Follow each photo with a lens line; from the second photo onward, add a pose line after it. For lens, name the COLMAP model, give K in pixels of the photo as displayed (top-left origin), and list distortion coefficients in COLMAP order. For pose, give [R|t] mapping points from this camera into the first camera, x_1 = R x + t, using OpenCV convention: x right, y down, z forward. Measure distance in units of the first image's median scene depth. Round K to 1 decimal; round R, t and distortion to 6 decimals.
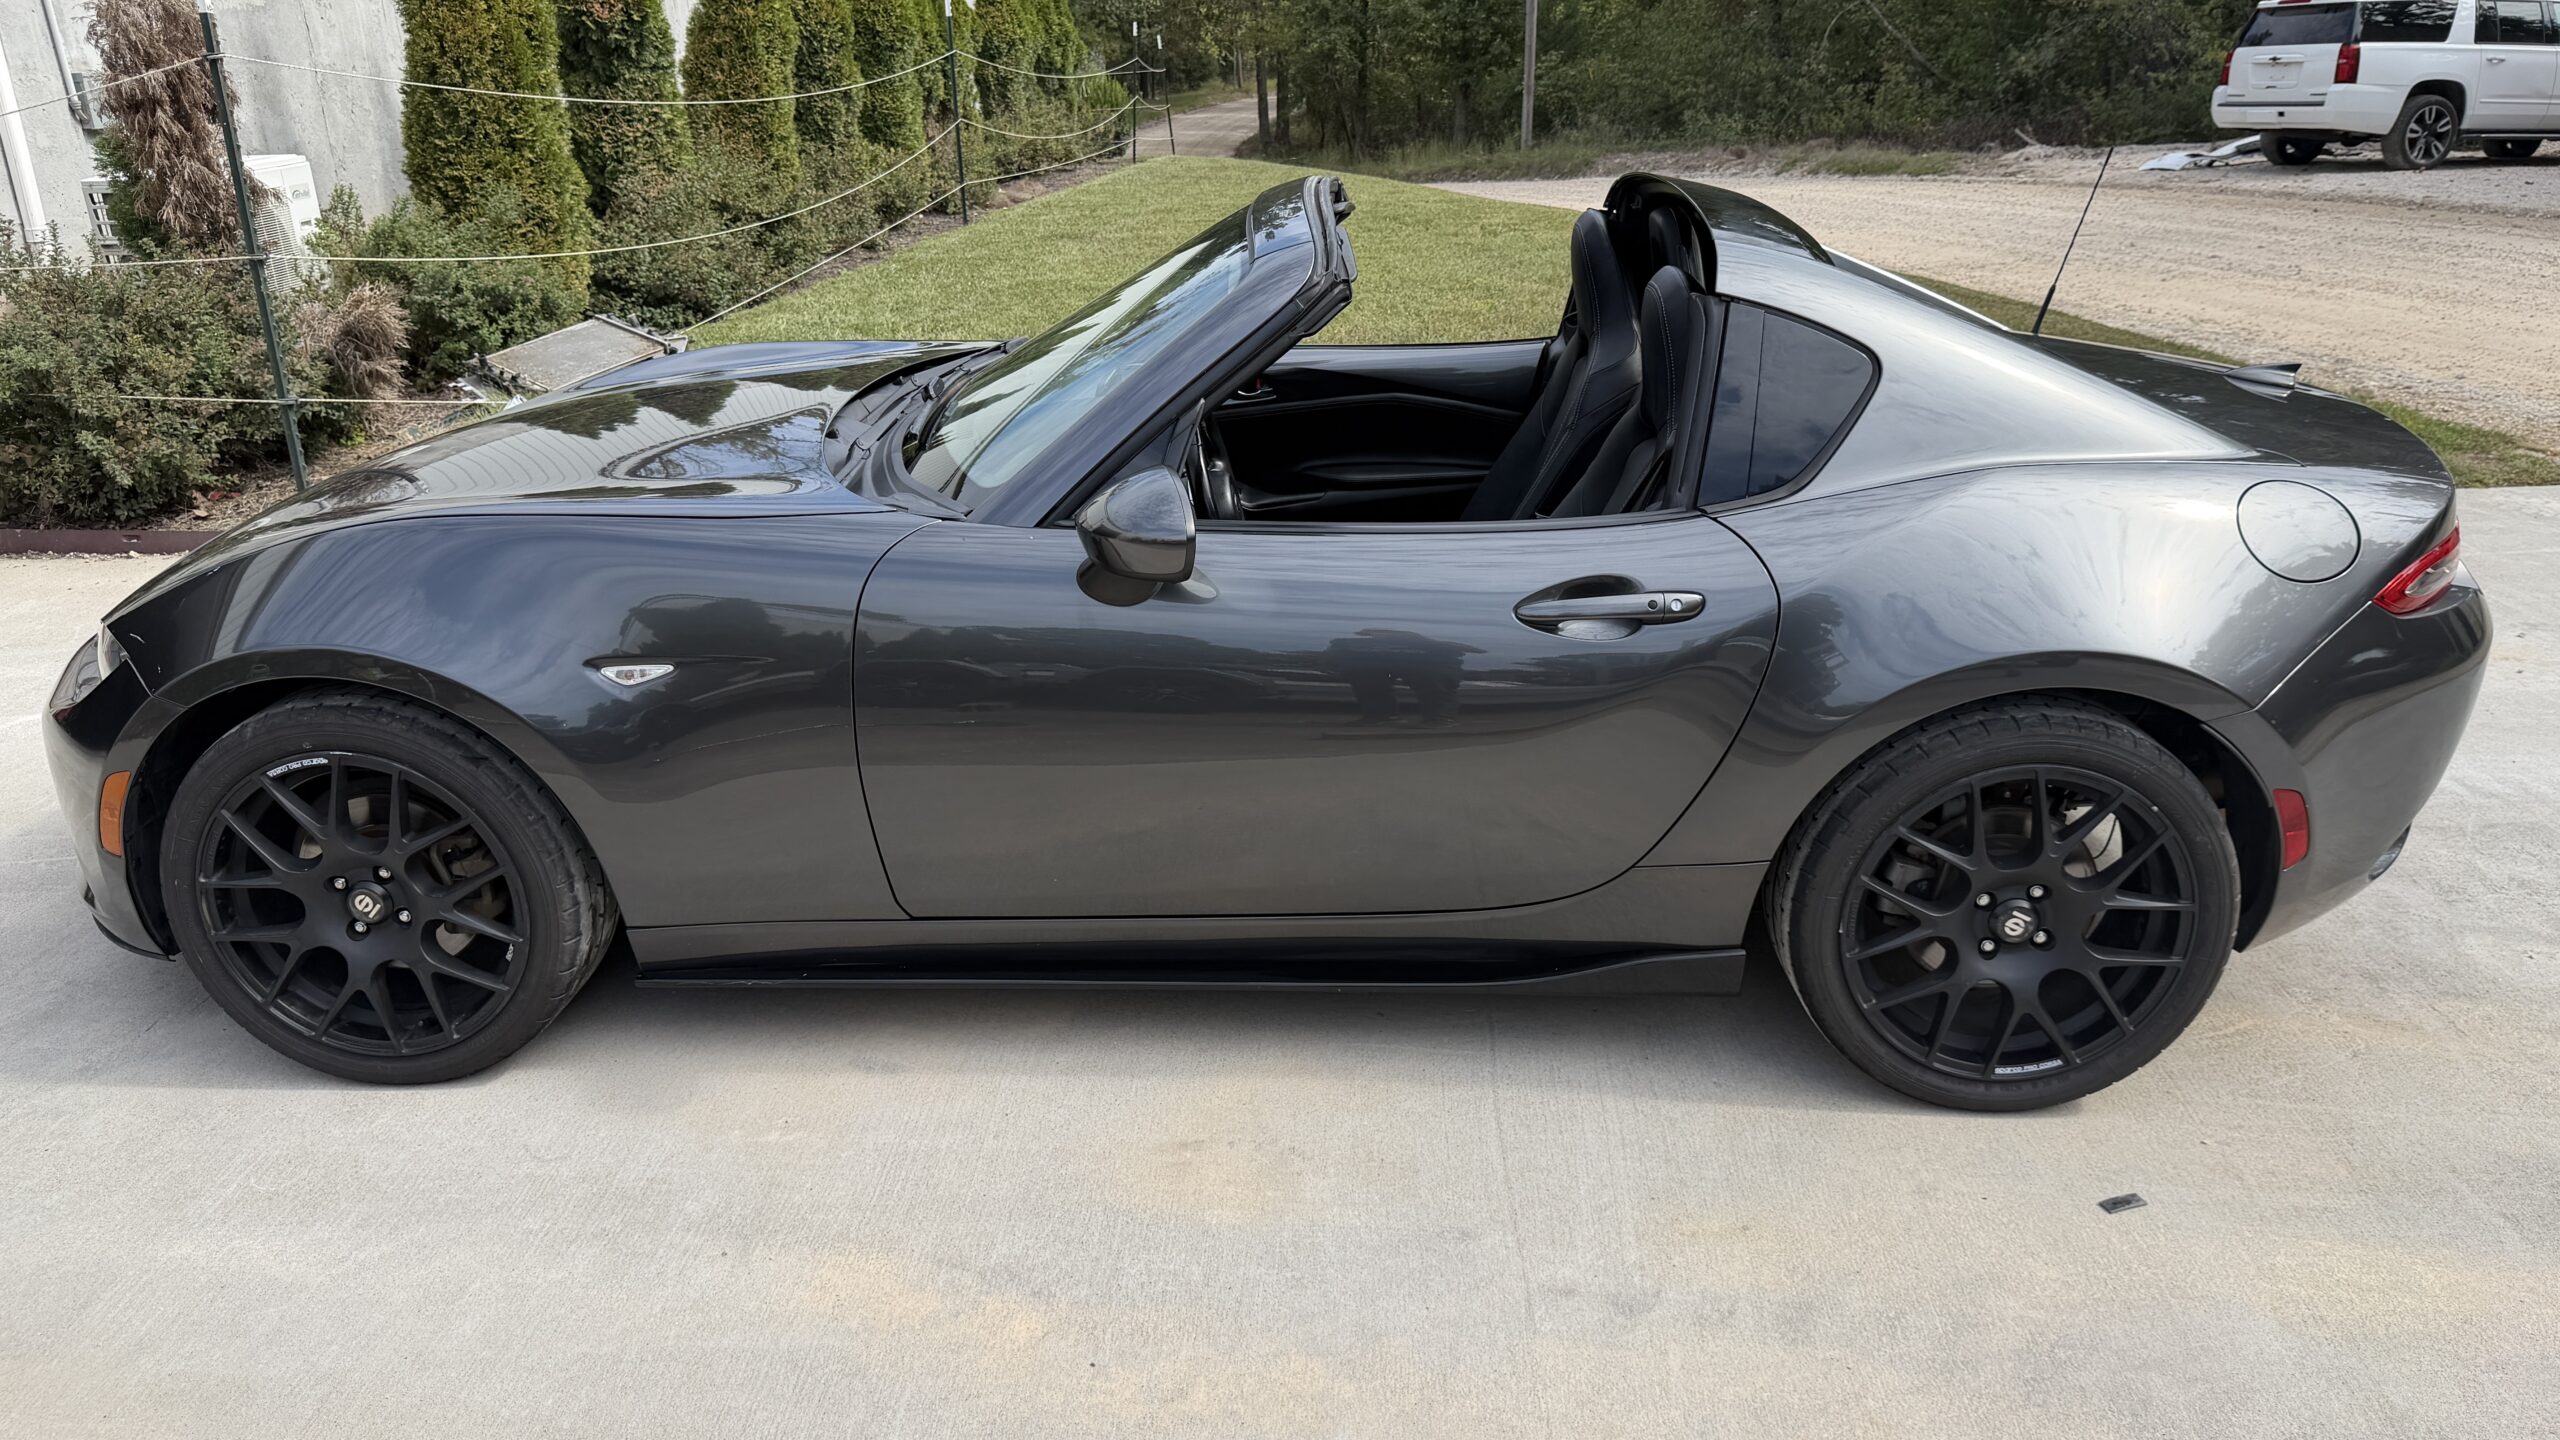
lens RADIAL K [[1820.9, 0, 1287.7], [0, 1820.9, 739.5], [0, 0, 1]] dist [0.047990, -0.069240]
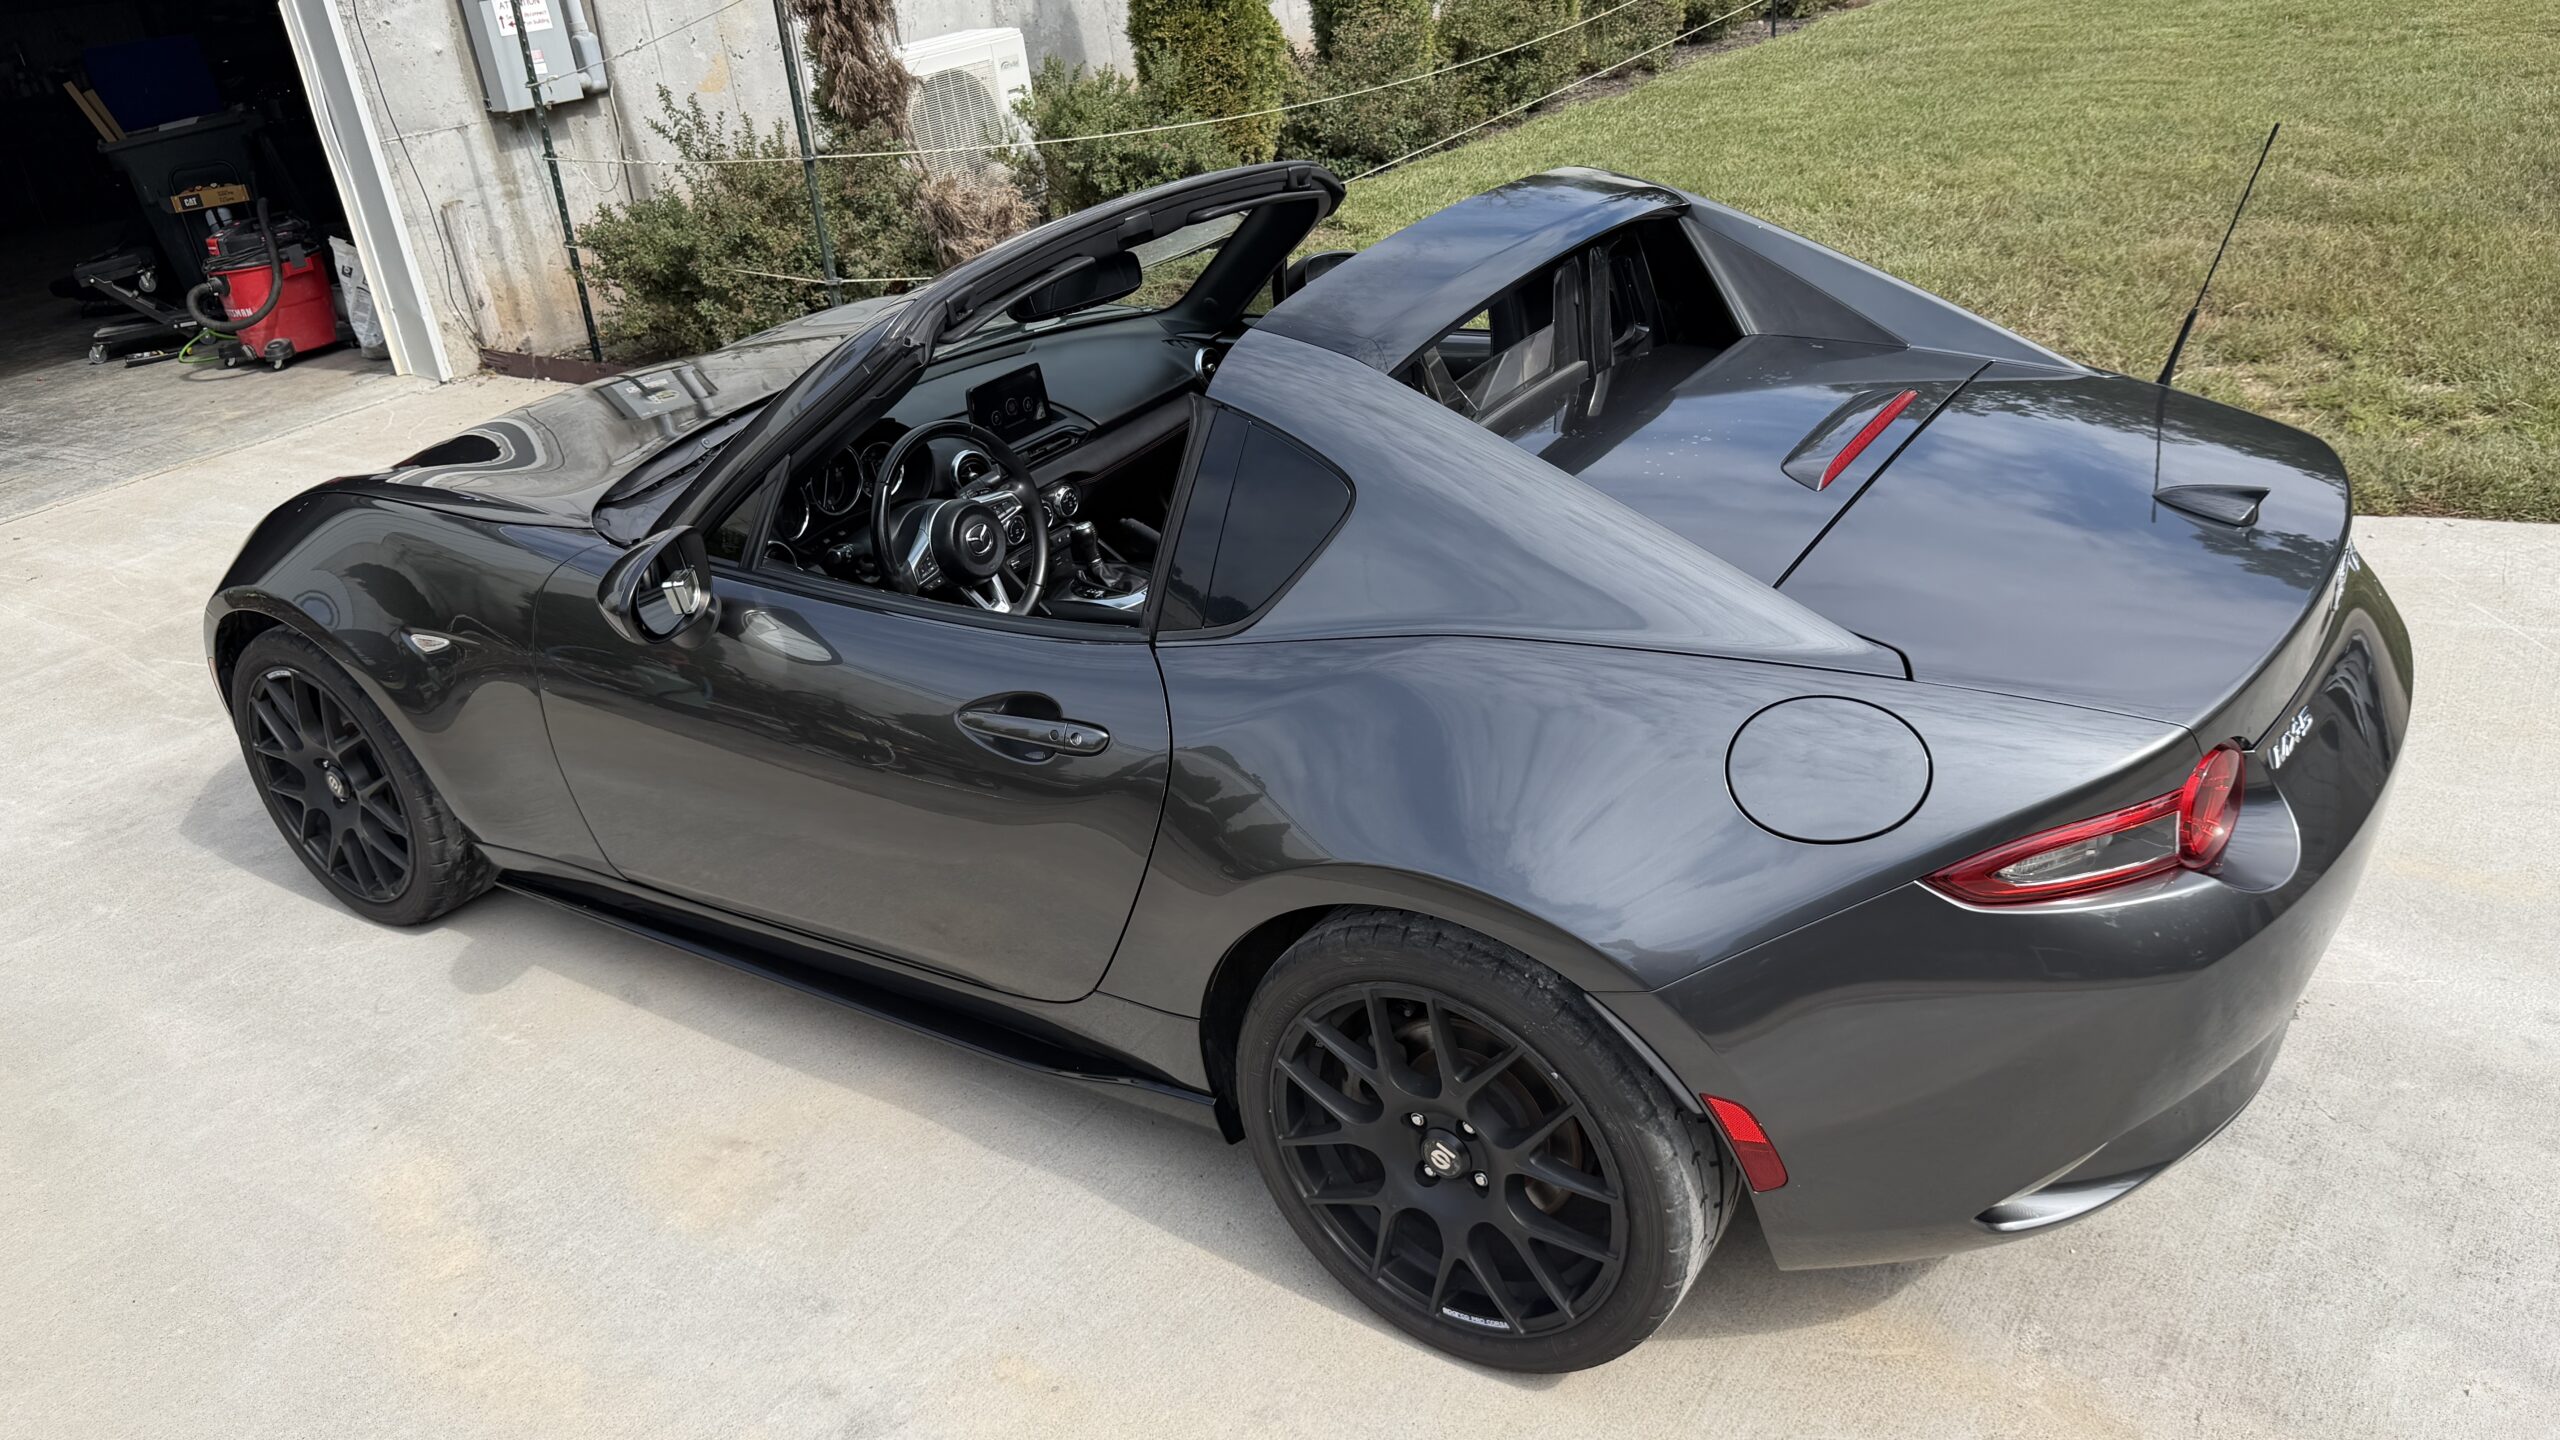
lens RADIAL K [[1820.9, 0, 1287.7], [0, 1820.9, 739.5], [0, 0, 1]] dist [0.047990, -0.069240]
pose [[0.854559, 0.167885, -0.491470, 0.338153], [-0.109835, 0.983328, 0.144922, -0.097299], [0.507607, -0.069864, 0.858752, 0.114030]]
